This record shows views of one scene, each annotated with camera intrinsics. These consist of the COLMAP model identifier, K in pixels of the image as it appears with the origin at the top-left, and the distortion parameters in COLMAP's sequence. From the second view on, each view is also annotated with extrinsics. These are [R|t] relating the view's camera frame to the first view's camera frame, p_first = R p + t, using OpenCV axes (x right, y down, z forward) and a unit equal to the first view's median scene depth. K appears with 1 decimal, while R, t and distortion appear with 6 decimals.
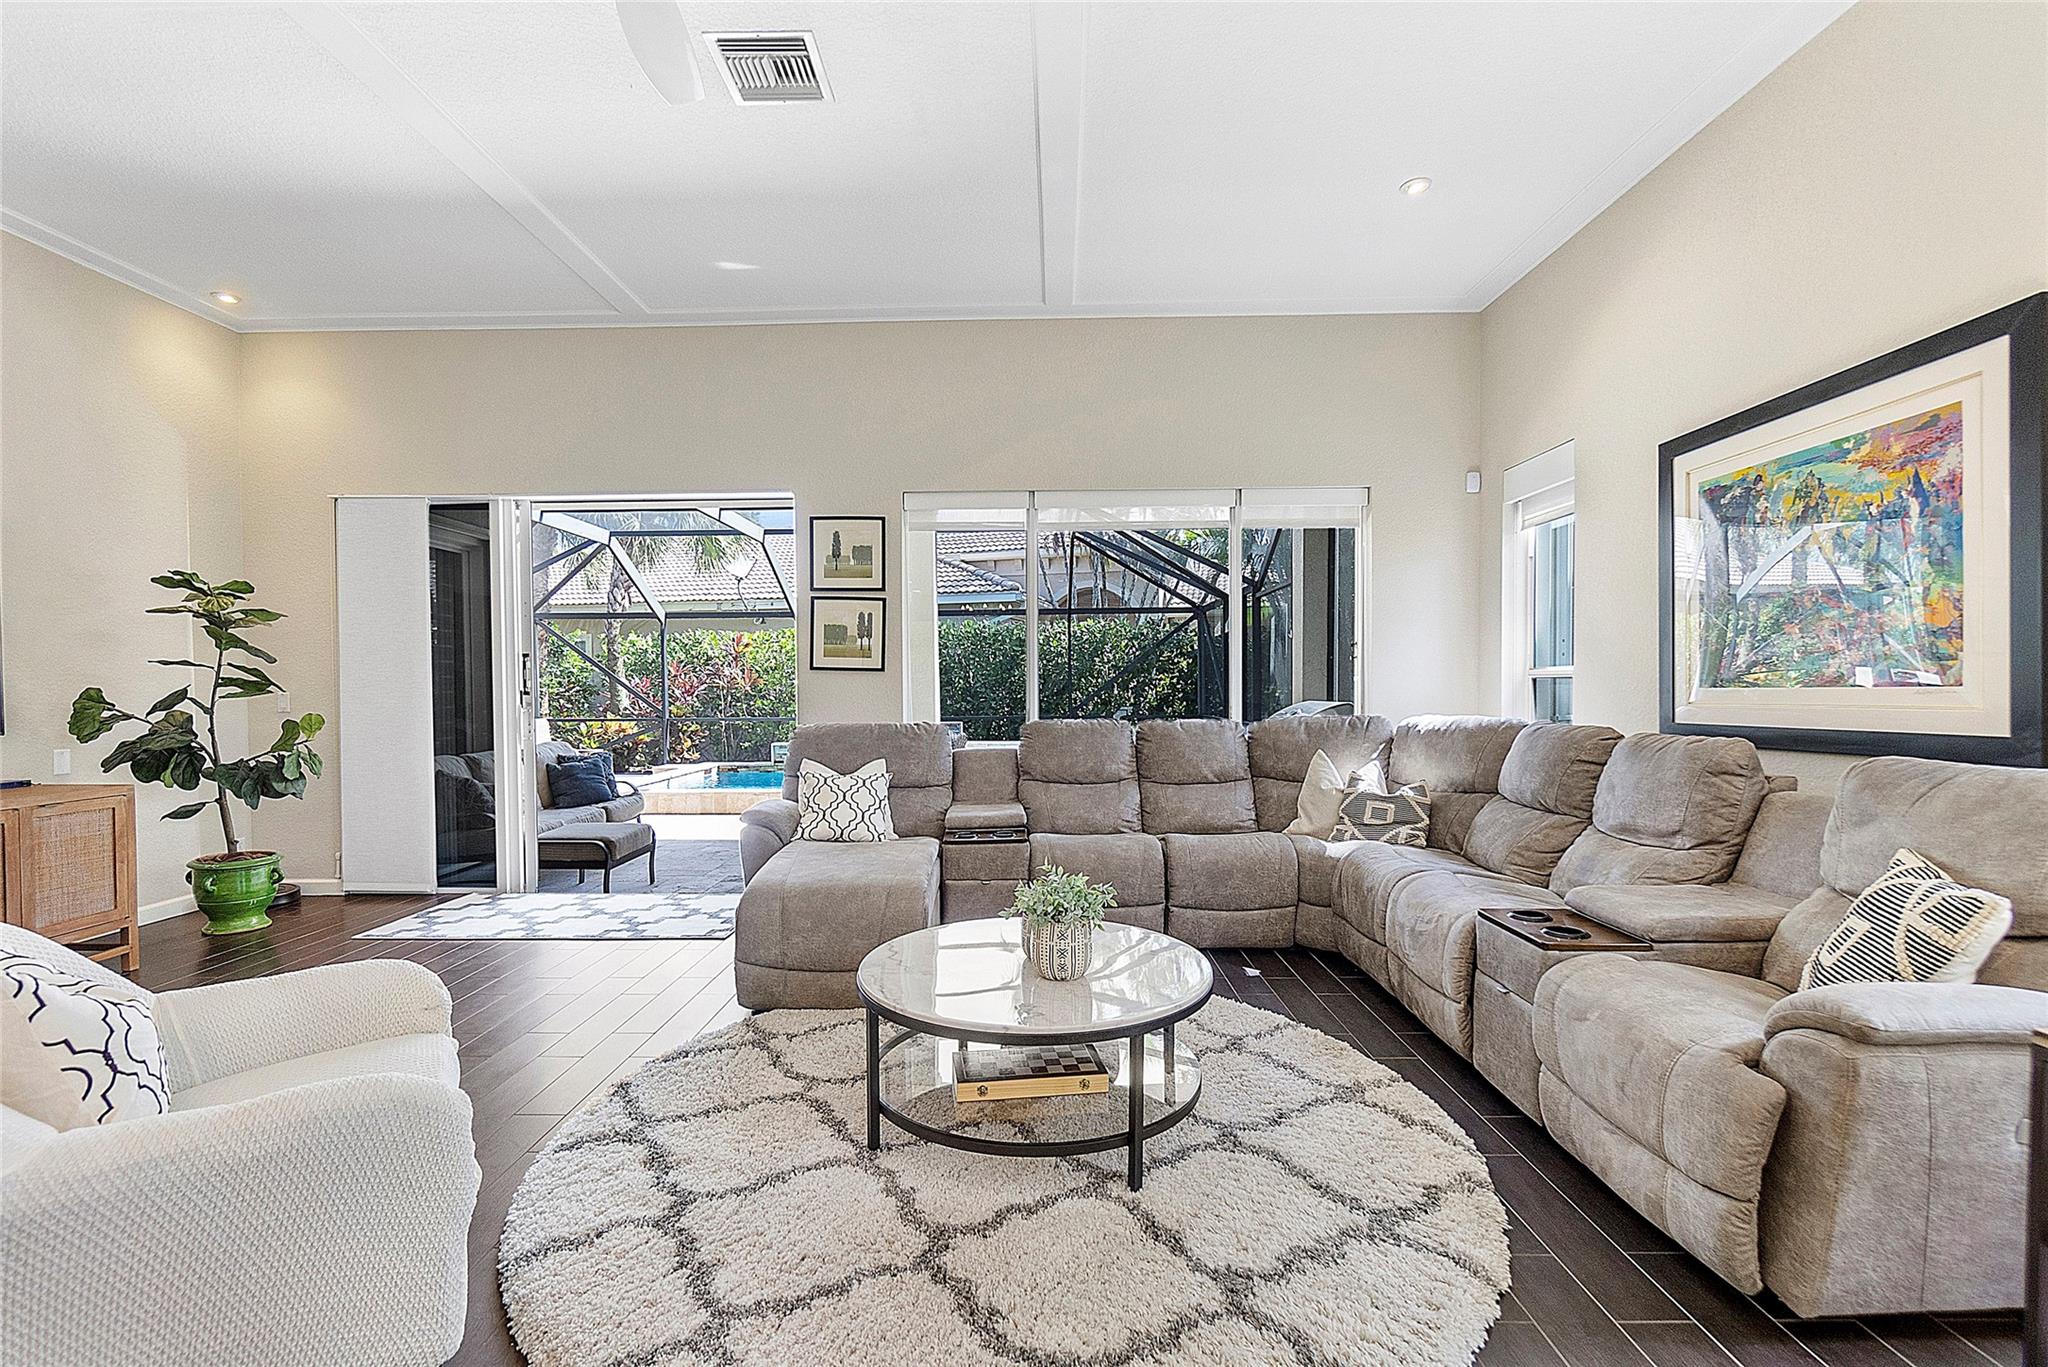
lens RADIAL K [[882.9, 0, 1021.2], [0, 882.9, 715.3], [0, 0, 1]] dist [-0.009078, 0.001343]
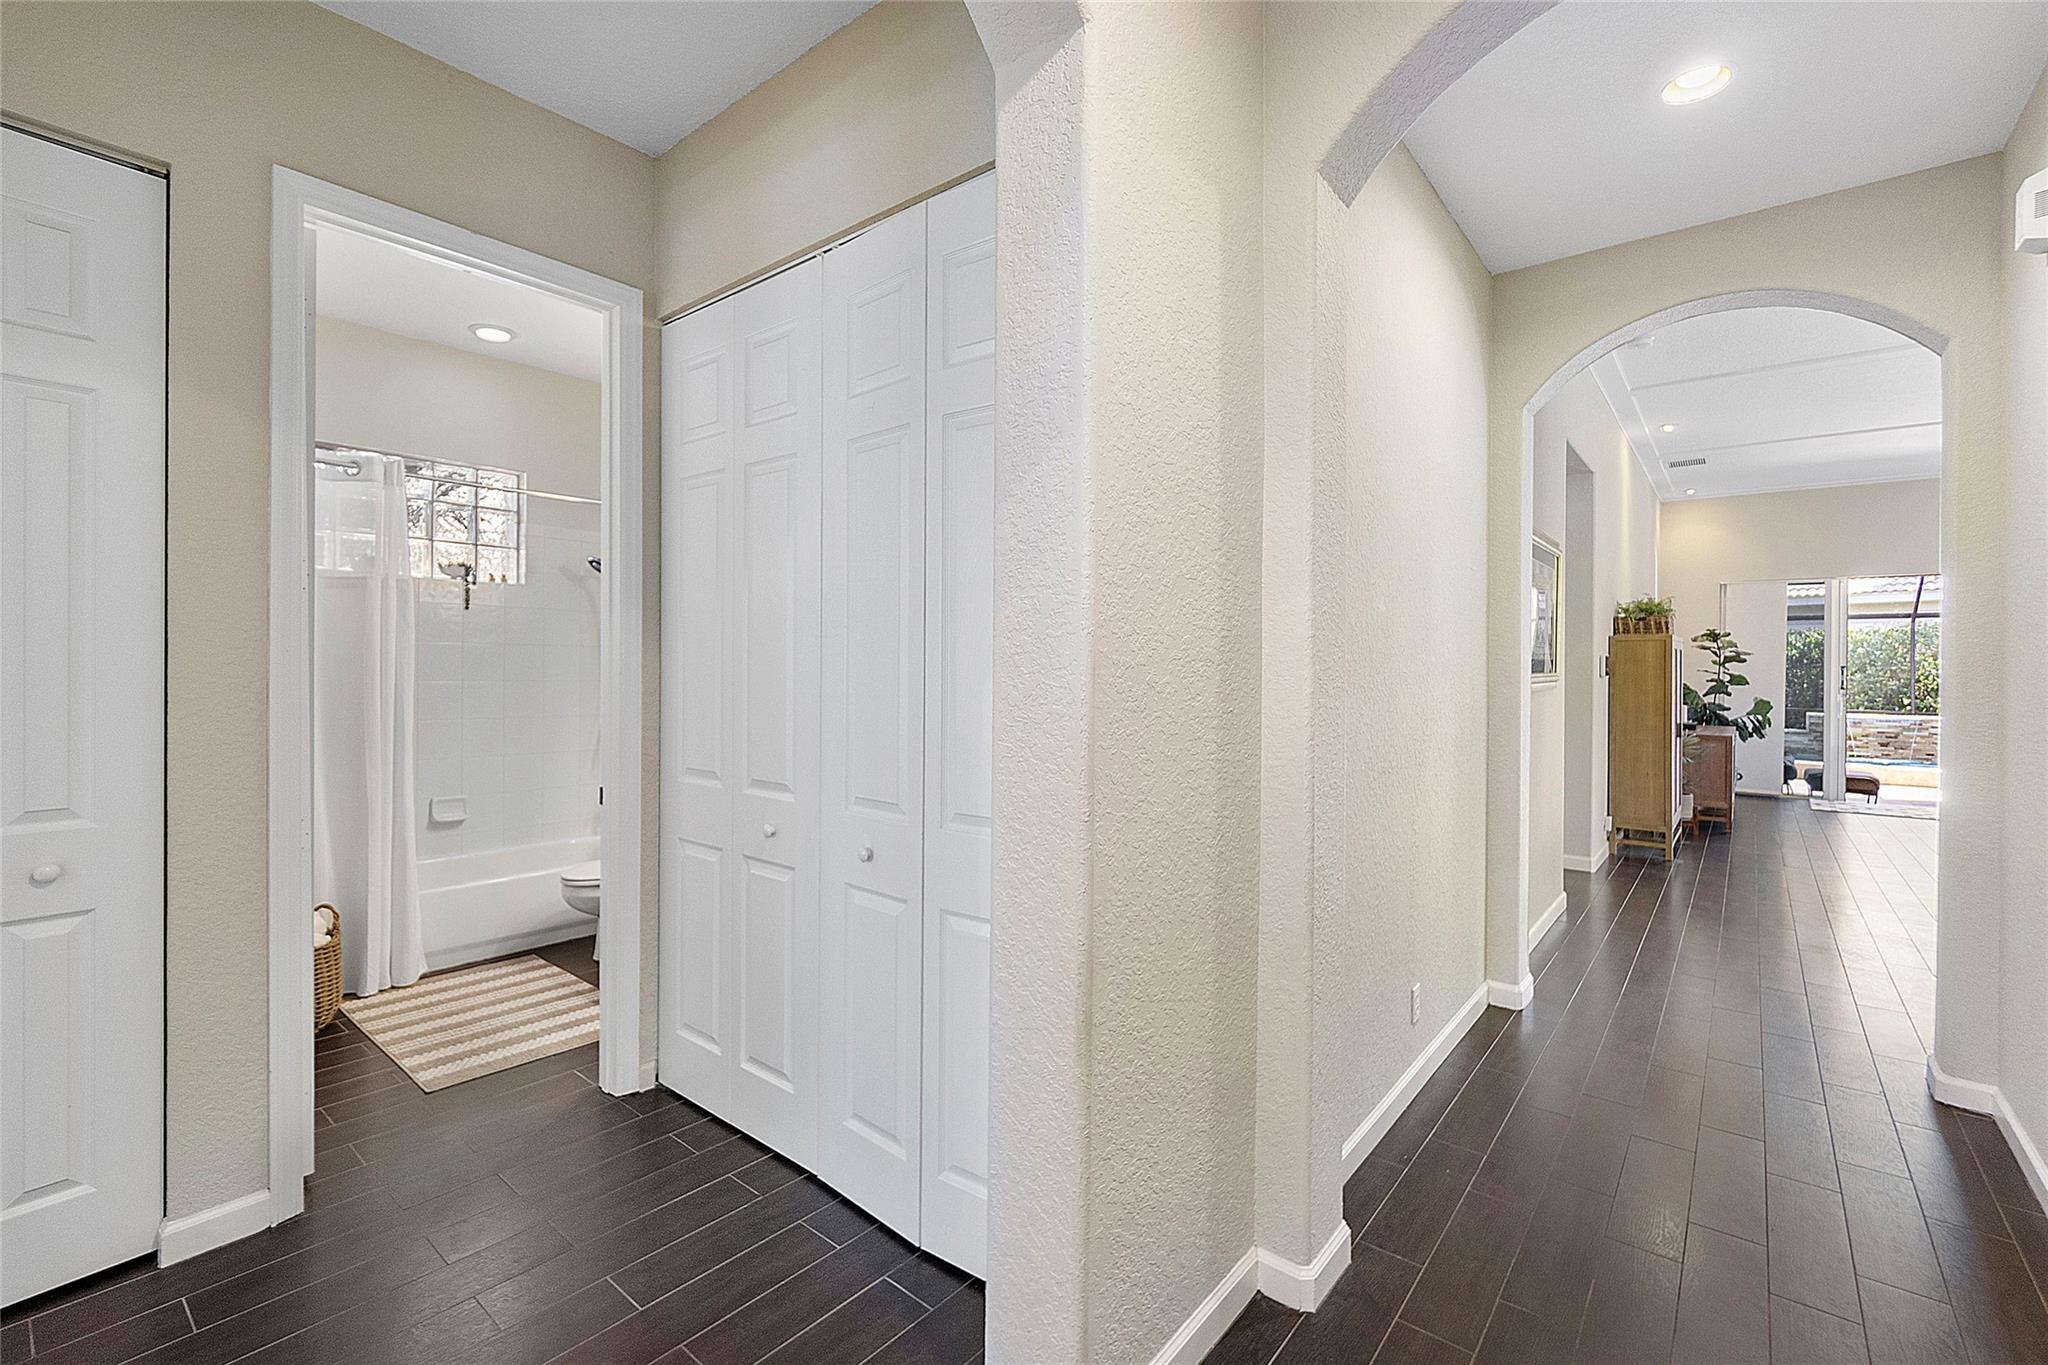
lens RADIAL K [[882.9, 0, 1038.4], [0, 882.9, 661.2], [0, 0, 1]] dist [-0.009078, 0.001343]
pose [[0.779688, 0.004116, -0.626155, -0.877790], [-0.032638, 0.998886, -0.034076, 0.039095], [0.625317, 0.047005, 0.778954, -1.644287]]
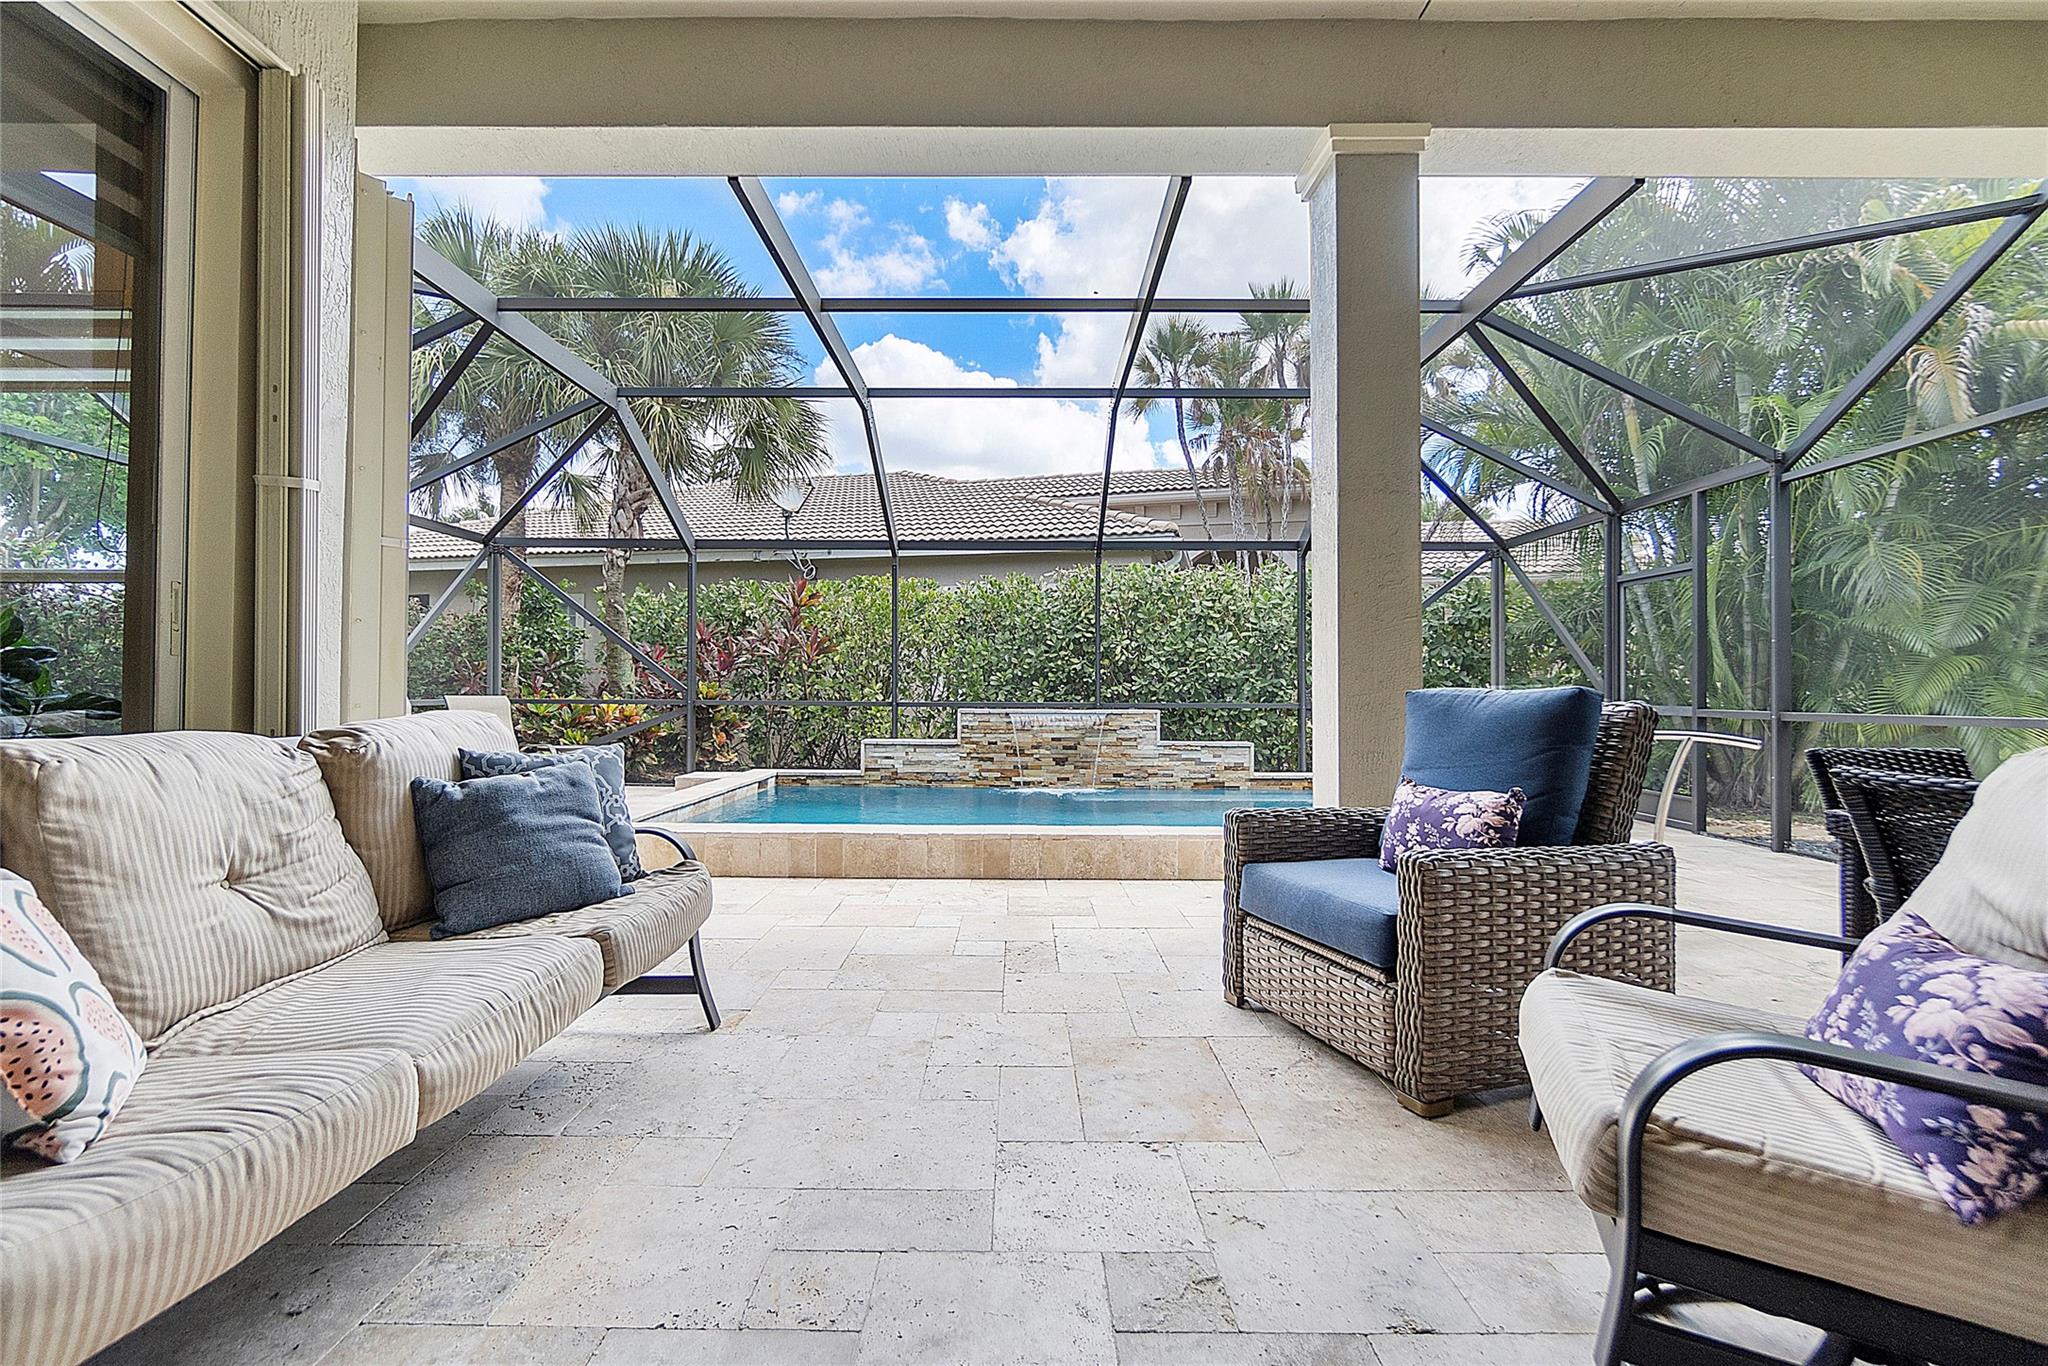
lens RADIAL K [[882.9, 0, 1012.9], [0, 882.9, 684.2], [0, 0, 1]] dist [-0.009078, 0.001343]
pose [[0.999929, 0.011881, -0.001190, -0.547915], [-0.011920, 0.999059, -0.041700, 0.052982], [0.000694, 0.041711, 0.999129, 1.150803]]
